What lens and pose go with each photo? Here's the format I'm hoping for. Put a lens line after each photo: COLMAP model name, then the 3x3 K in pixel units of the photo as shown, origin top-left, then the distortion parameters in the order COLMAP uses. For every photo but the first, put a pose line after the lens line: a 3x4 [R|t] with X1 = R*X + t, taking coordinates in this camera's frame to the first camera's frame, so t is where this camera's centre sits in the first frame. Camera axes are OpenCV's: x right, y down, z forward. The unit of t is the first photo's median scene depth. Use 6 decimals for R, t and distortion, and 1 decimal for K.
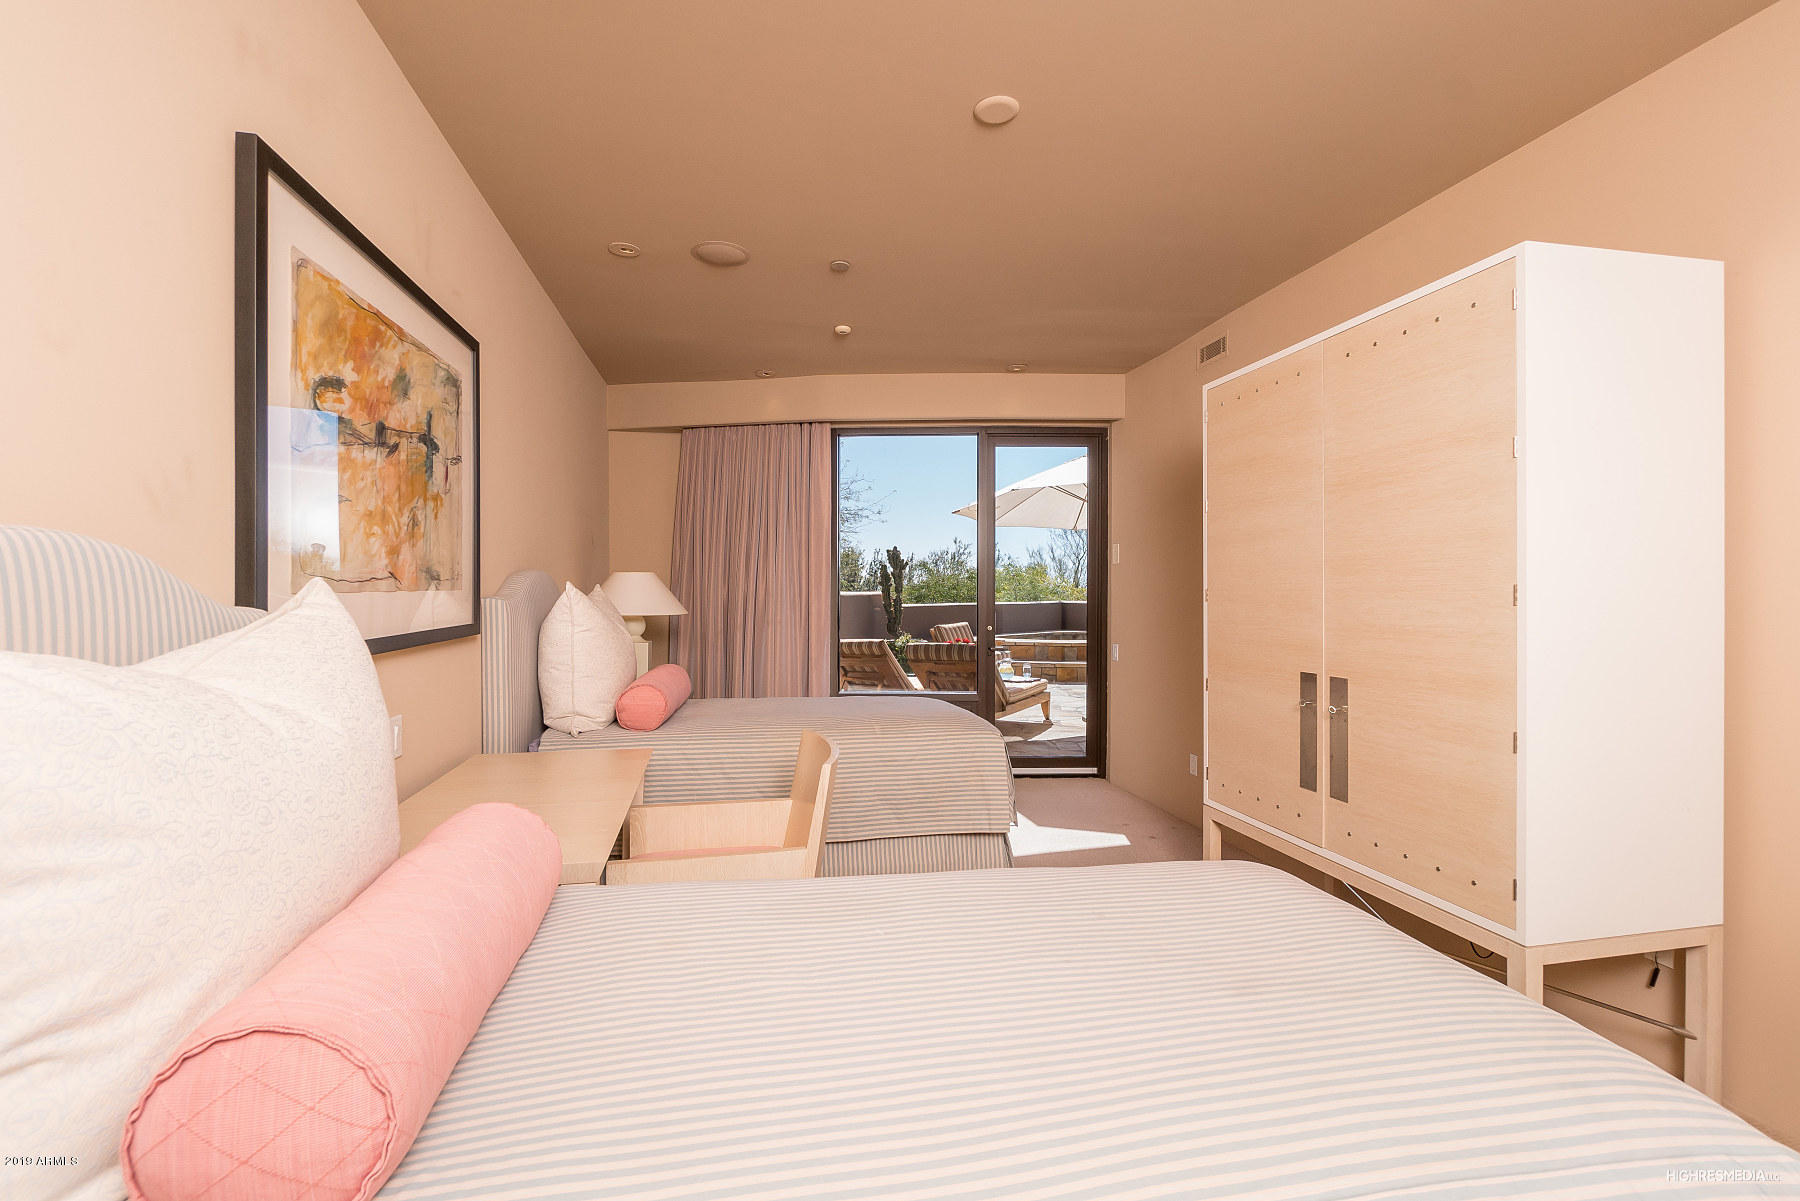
lens RADIAL K [[832.8, 0, 900.0], [0, 832.8, 600.5], [0, 0, 1]] dist [0.000449, 0.000103]
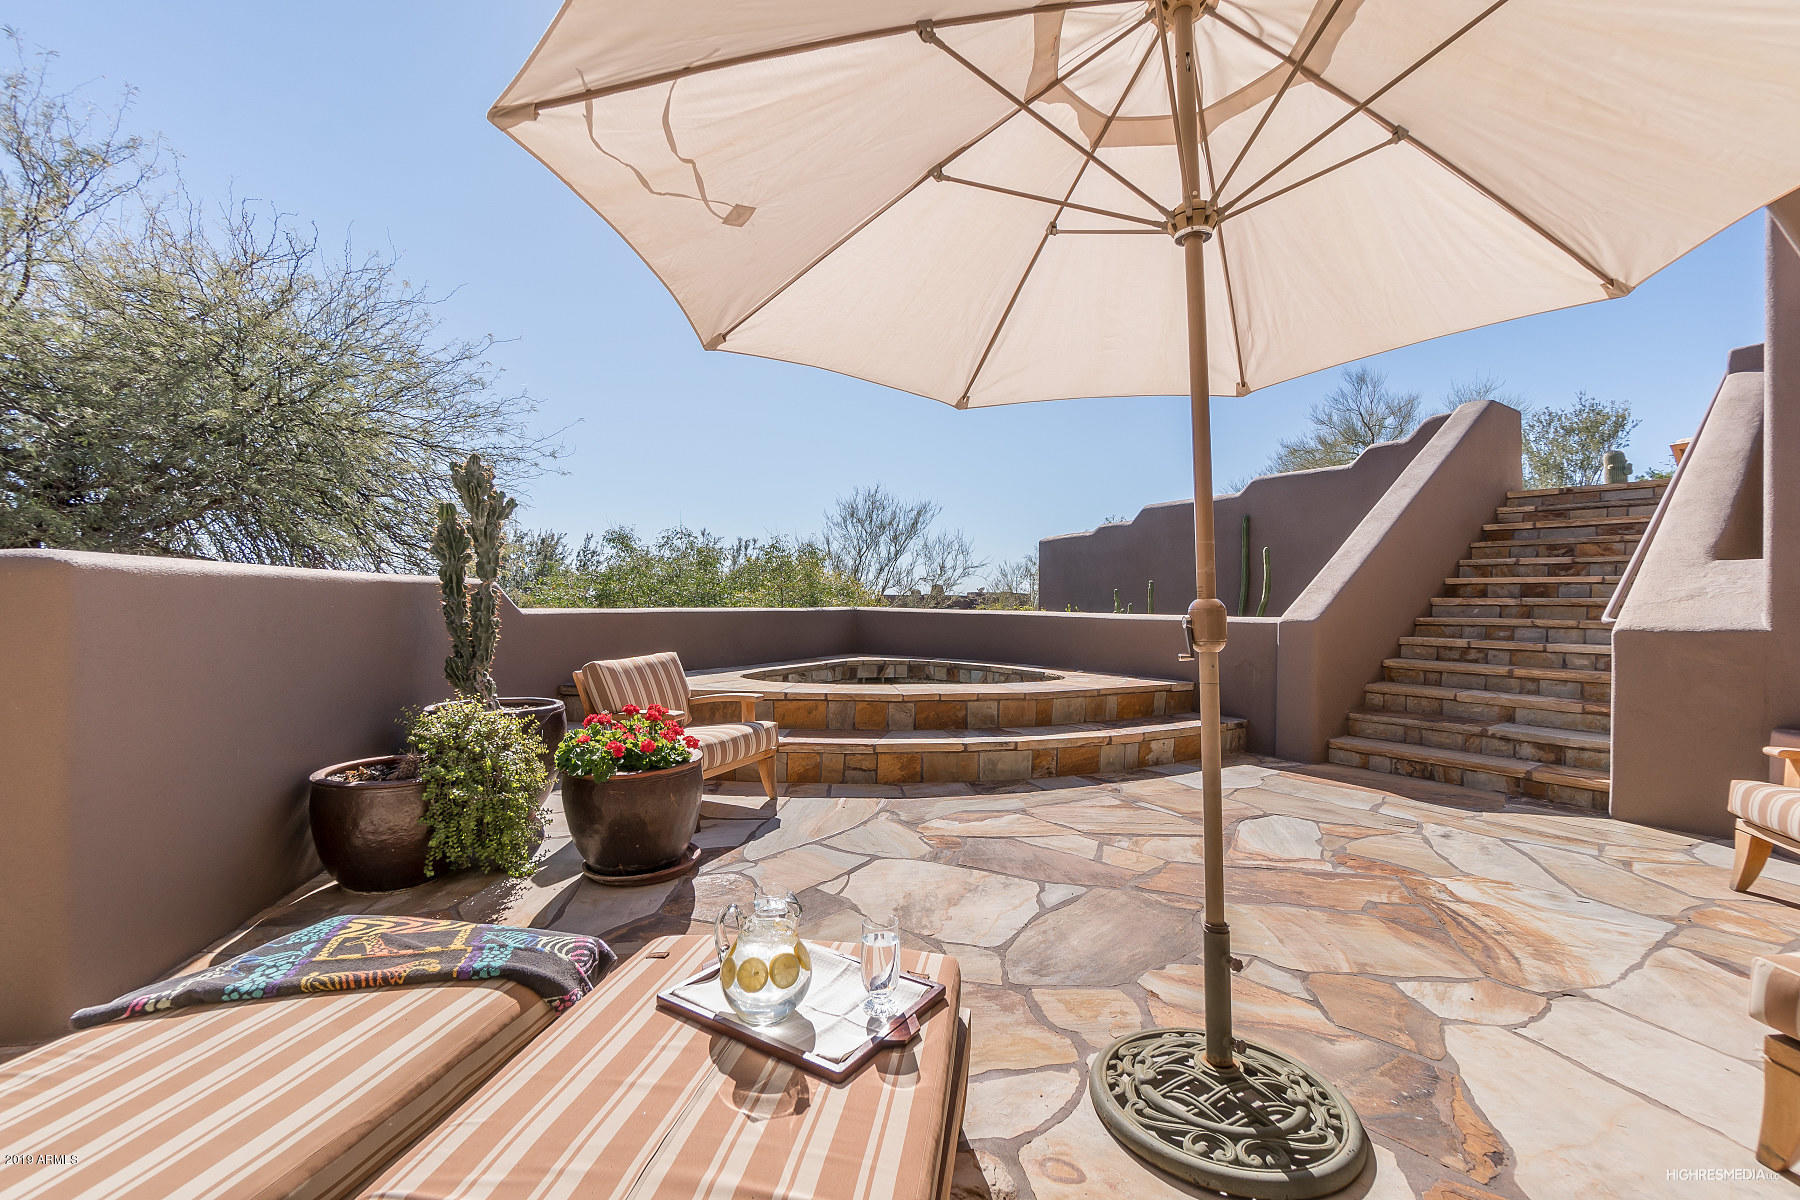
lens RADIAL K [[832.8, 0, 900.0], [0, 832.8, 600.0], [0, 0, 1]] dist [0.000449, 0.000103]
pose [[0.959096, 0.016008, 0.282629, 0.071742], [-0.012894, 0.999834, -0.012873, 0.003368], [-0.282789, 0.008702, 0.959143, 0.567170]]
